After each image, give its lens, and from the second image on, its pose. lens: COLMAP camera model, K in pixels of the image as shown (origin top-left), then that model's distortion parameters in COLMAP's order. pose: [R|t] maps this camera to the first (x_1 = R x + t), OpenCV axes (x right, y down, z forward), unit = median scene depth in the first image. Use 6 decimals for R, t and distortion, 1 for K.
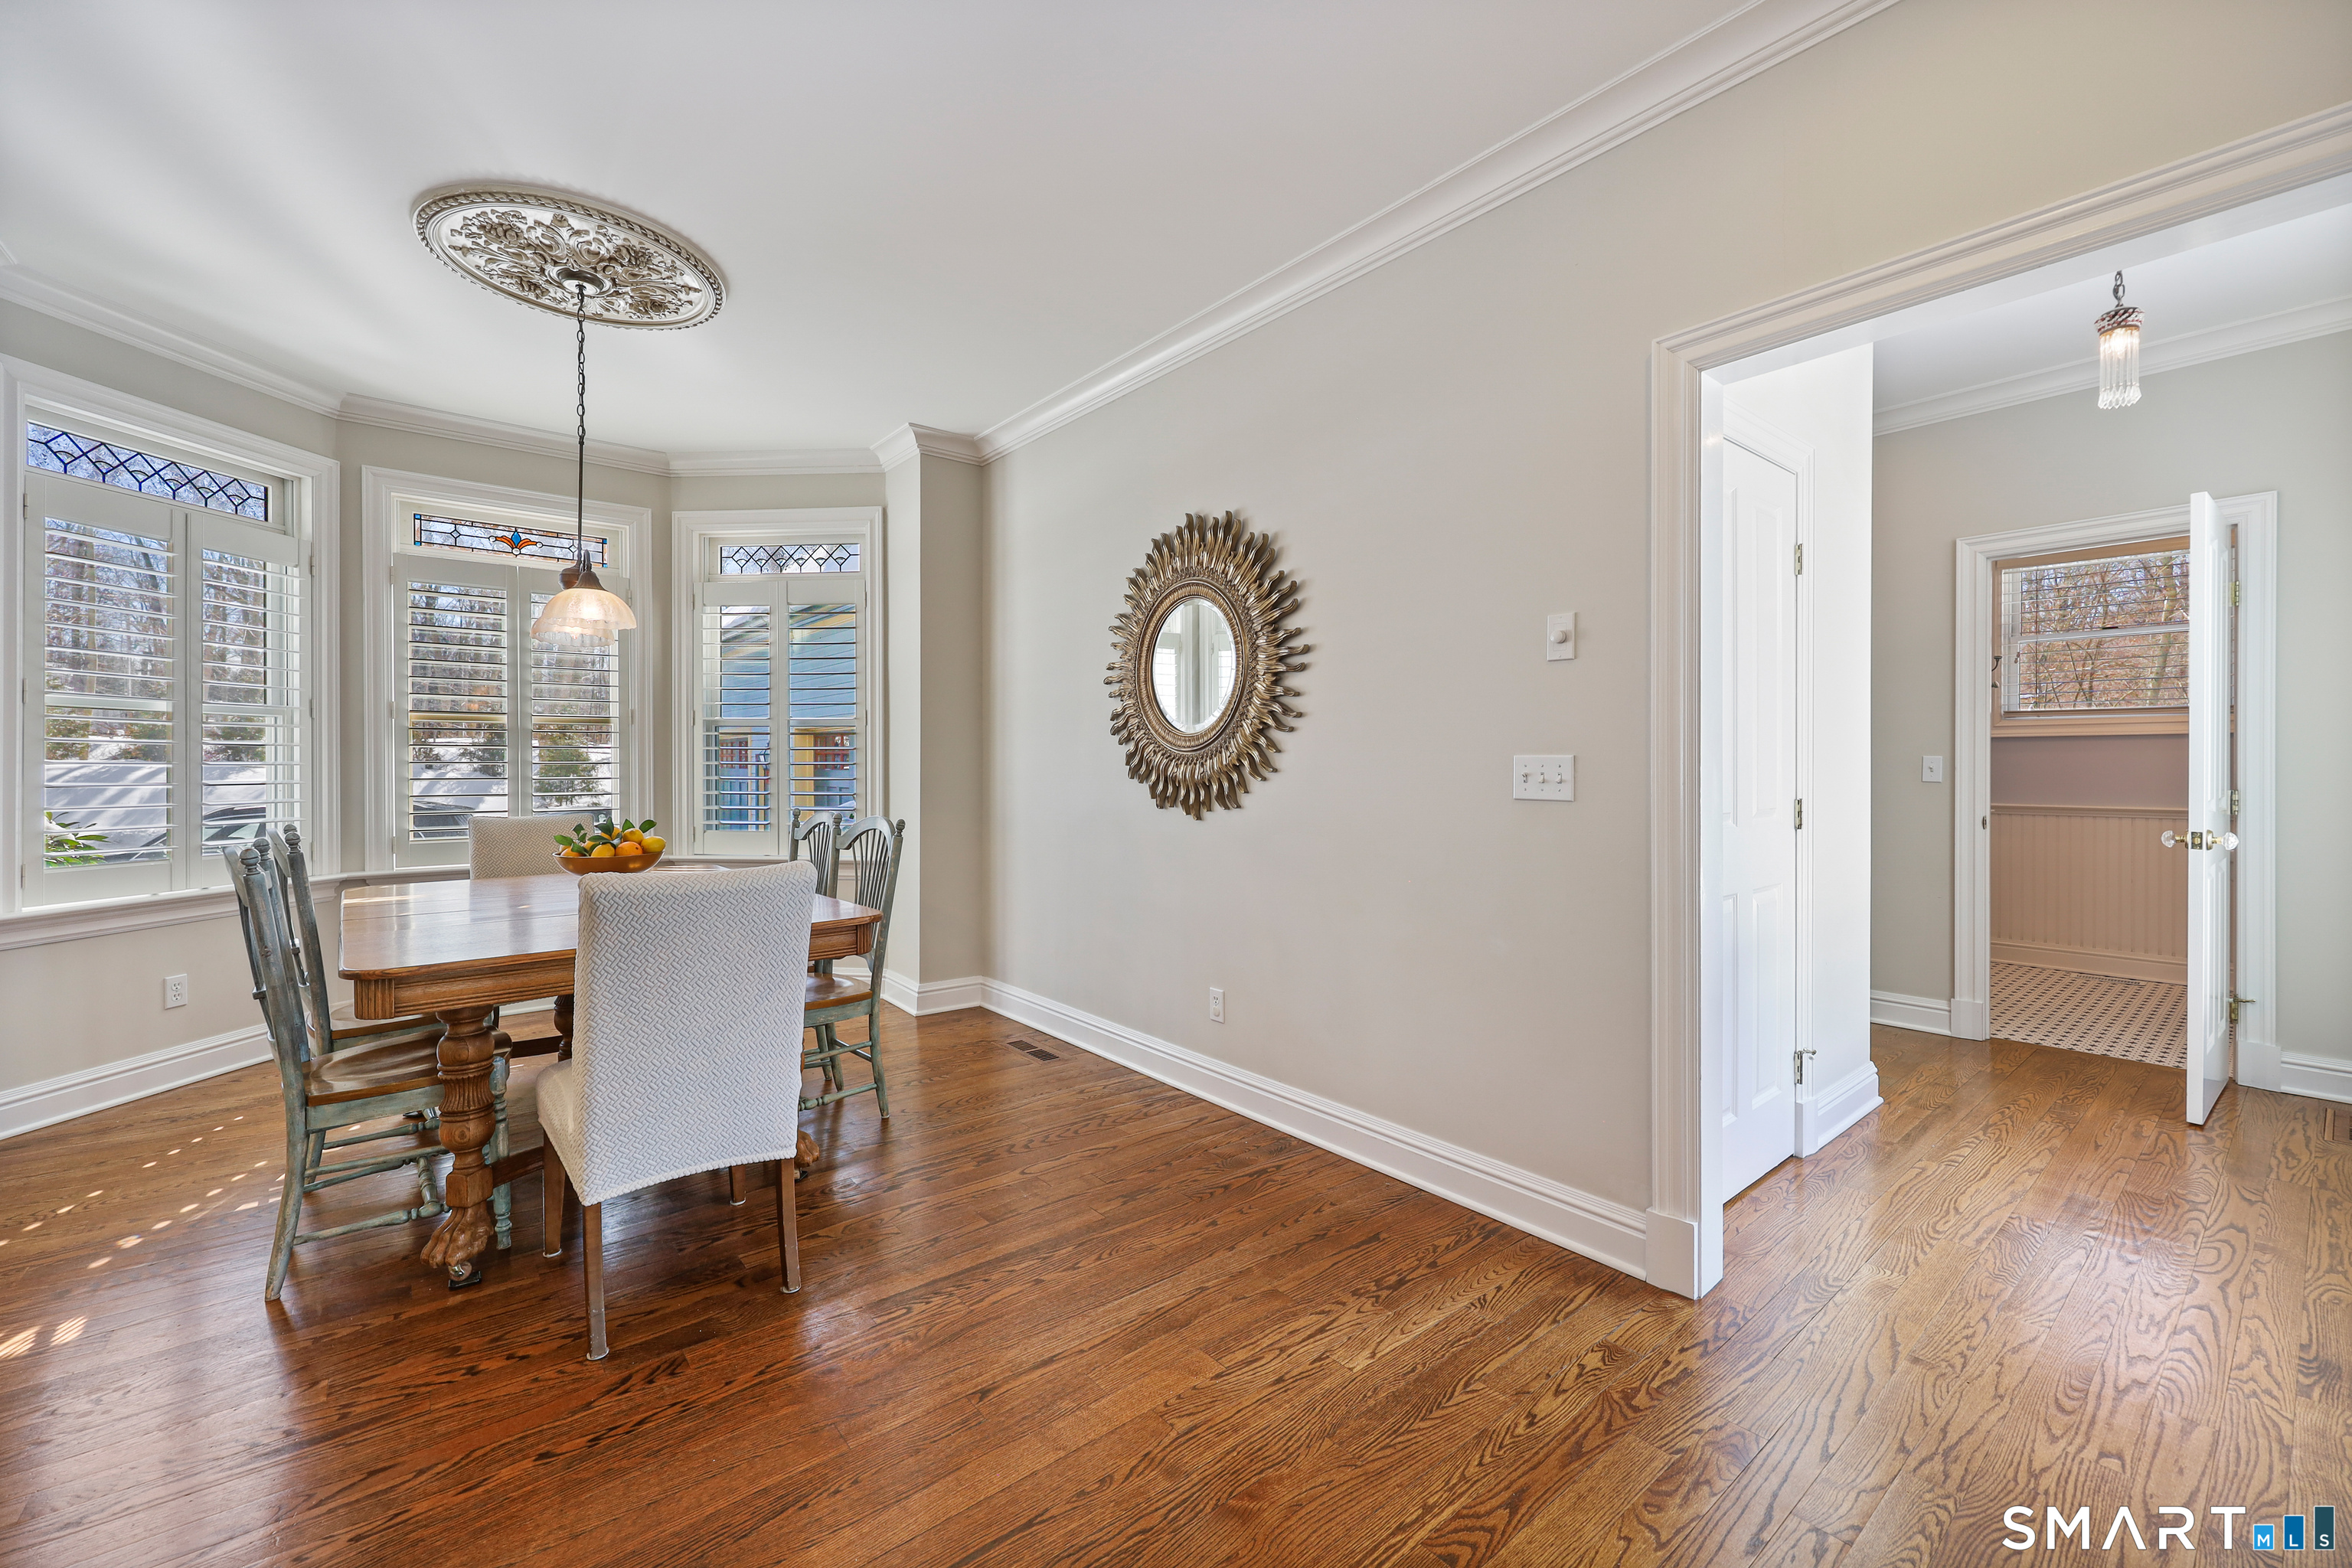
lens RADIAL K [[951.5, 0, 1165.4], [0, 951.5, 767.4], [0, 0, 1]] dist [0.001103, -0.000427]
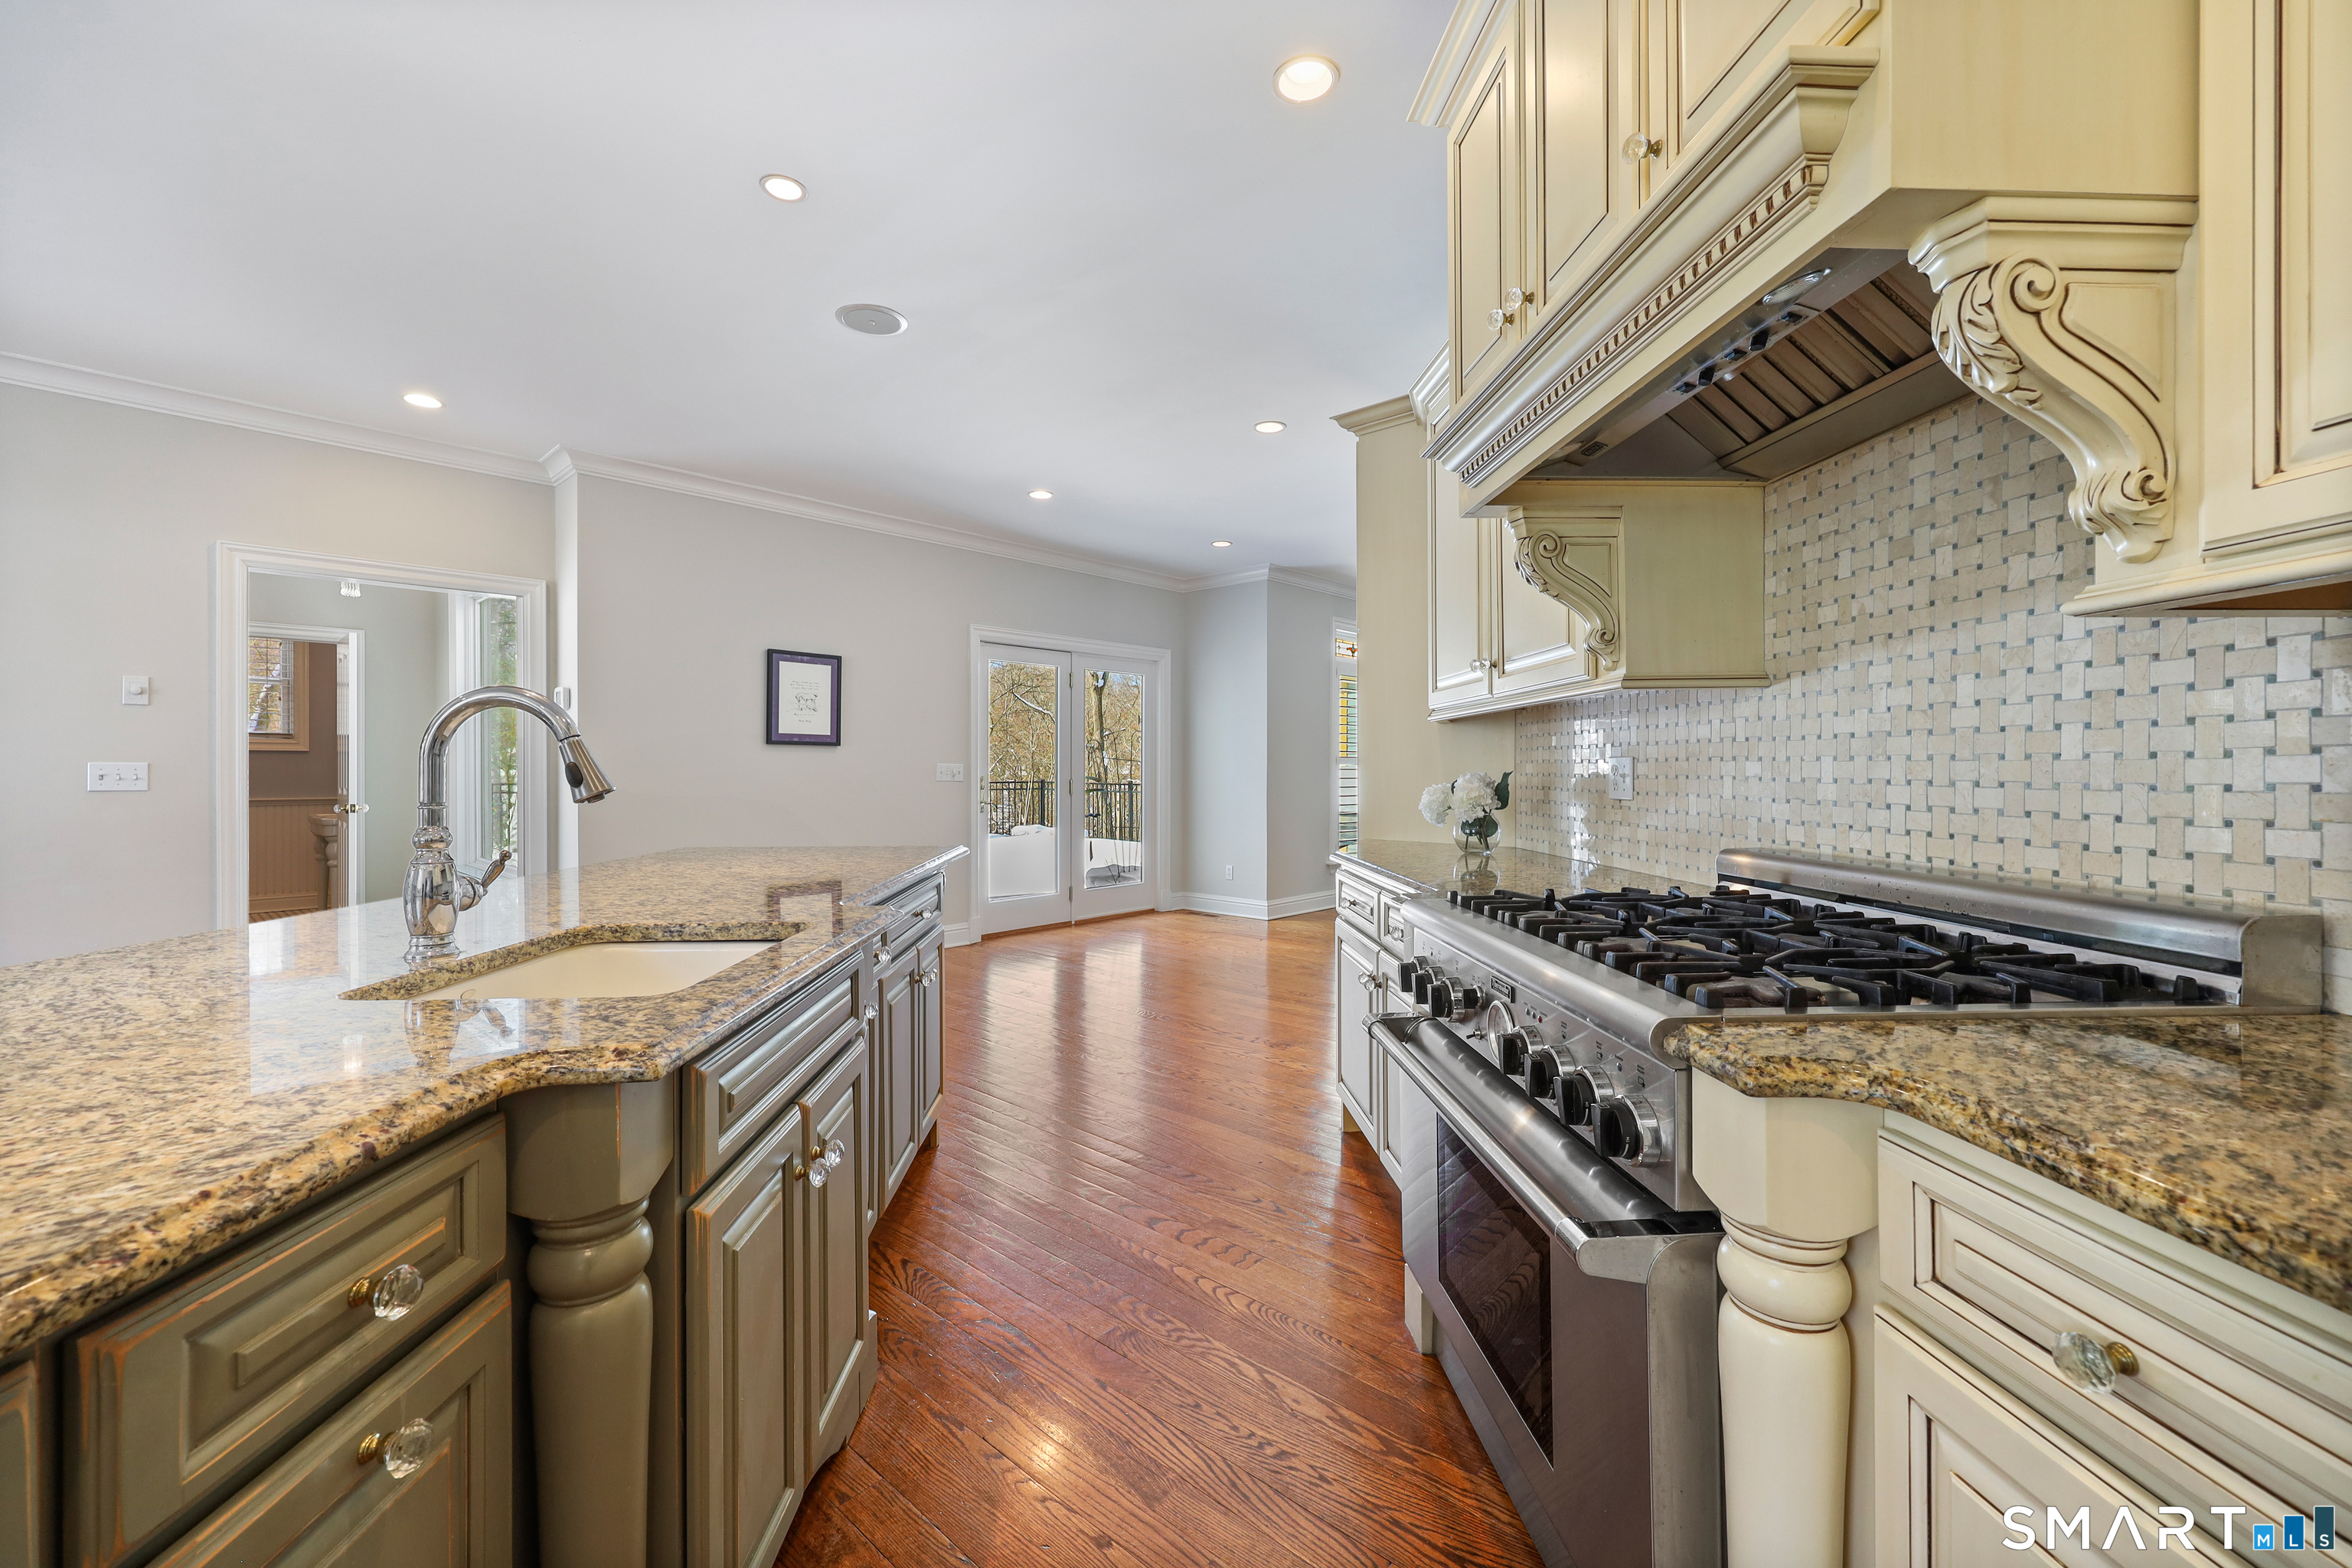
lens RADIAL K [[951.5, 0, 1178.6], [0, 951.5, 773.0], [0, 0, 1]] dist [0.001103, -0.000427]
pose [[-0.152479, -0.003024, 0.988302, -1.019695], [0.000132, 0.999995, 0.003080, -0.000309], [-0.988307, 0.000600, -0.152478, -0.358723]]
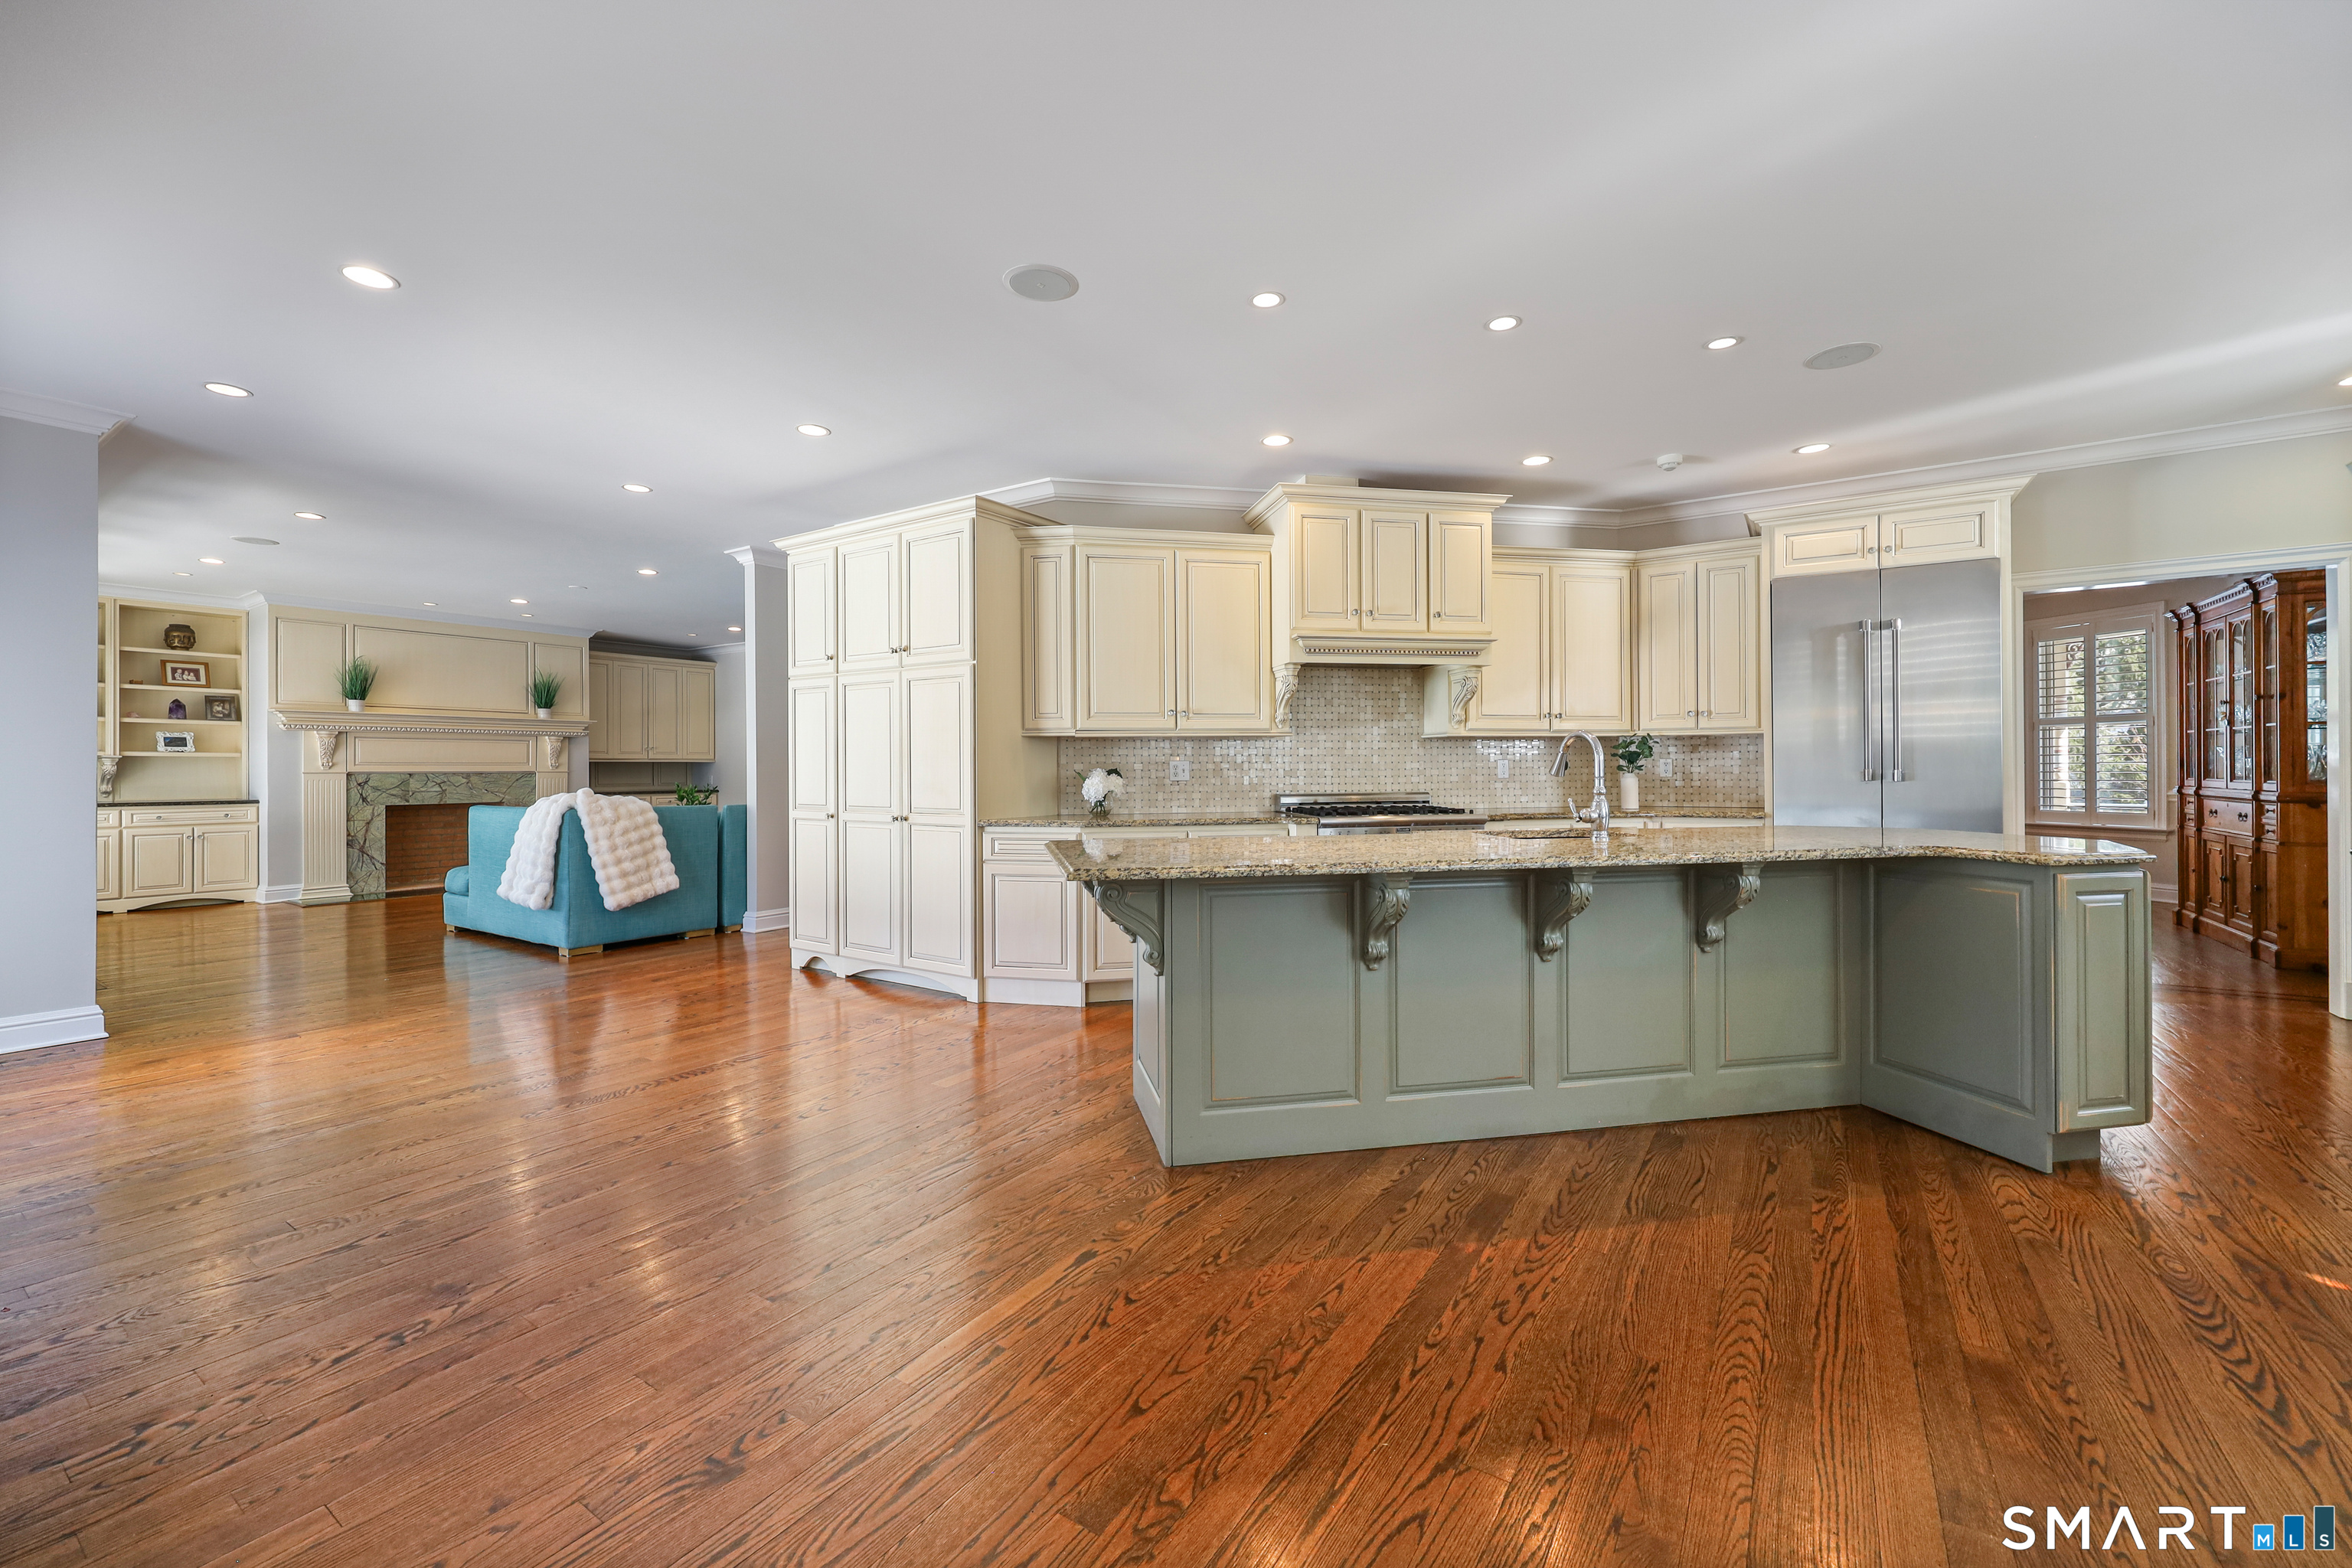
lens RADIAL K [[951.5, 0, 1164.7], [0, 951.5, 773.9], [0, 0, 1]] dist [0.001103, -0.000427]
pose [[-0.956395, 0.009442, -0.291924, 0.129933], [0.007224, 0.999936, 0.008676, -0.003008], [0.291987, 0.006189, -0.956402, 0.690252]]
